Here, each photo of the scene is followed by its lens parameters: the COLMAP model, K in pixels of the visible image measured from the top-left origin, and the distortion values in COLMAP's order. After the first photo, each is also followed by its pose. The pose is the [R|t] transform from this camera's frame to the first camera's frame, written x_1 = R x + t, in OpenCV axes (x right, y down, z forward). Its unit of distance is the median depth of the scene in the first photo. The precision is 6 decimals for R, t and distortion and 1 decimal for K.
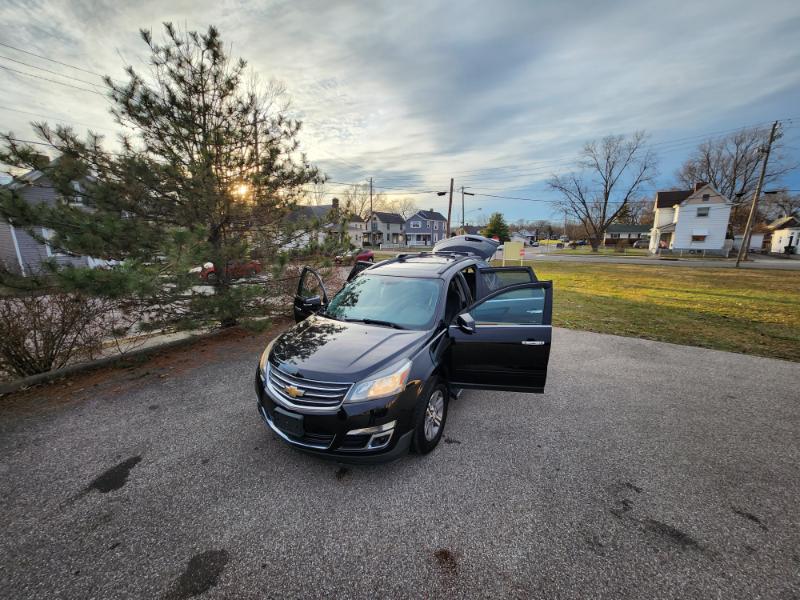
lens RADIAL K [[314.0, 0, 400.0], [0, 314.0, 300.0], [0, 0, 1]] dist [0.001921, 0.000549]
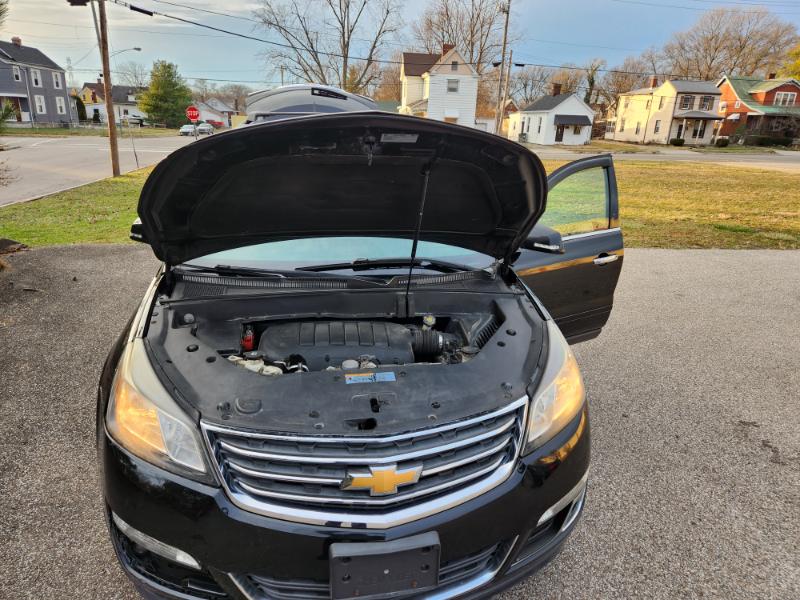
lens RADIAL K [[527.6, 0, 399.7], [0, 527.6, 302.9], [0, 0, 1]] dist [0.074861, -0.061065]
pose [[0.766951, -0.185545, 0.614296, -0.345987], [0.096330, 0.979728, 0.175653, 0.000241], [-0.634434, -0.075542, 0.769277, 0.297443]]
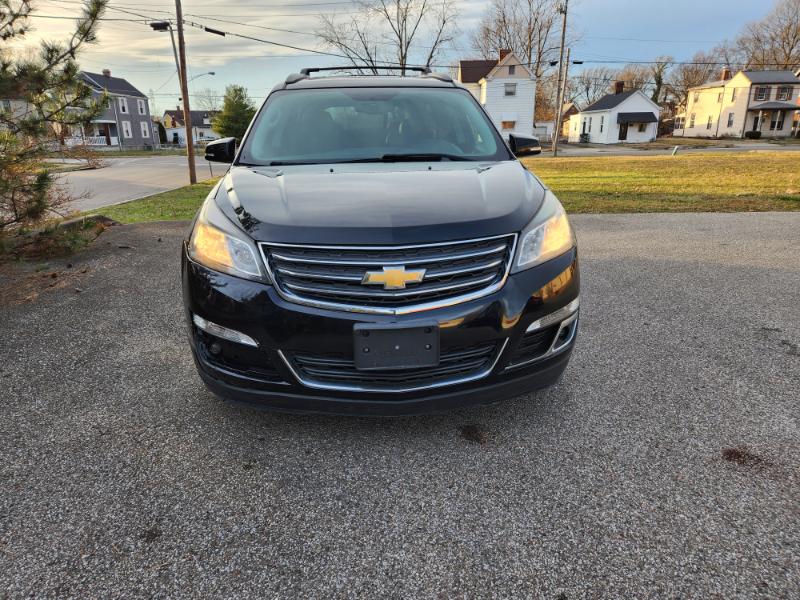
lens RADIAL K [[526.3, 0, 398.5], [0, 526.3, 298.1], [0, 0, 1]] dist [0.080092, -0.067795]
pose [[0.831779, -0.177683, 0.525901, -0.388781], [0.124926, 0.983002, 0.134535, 0.117679], [-0.540867, -0.046205, 0.839838, 0.201576]]
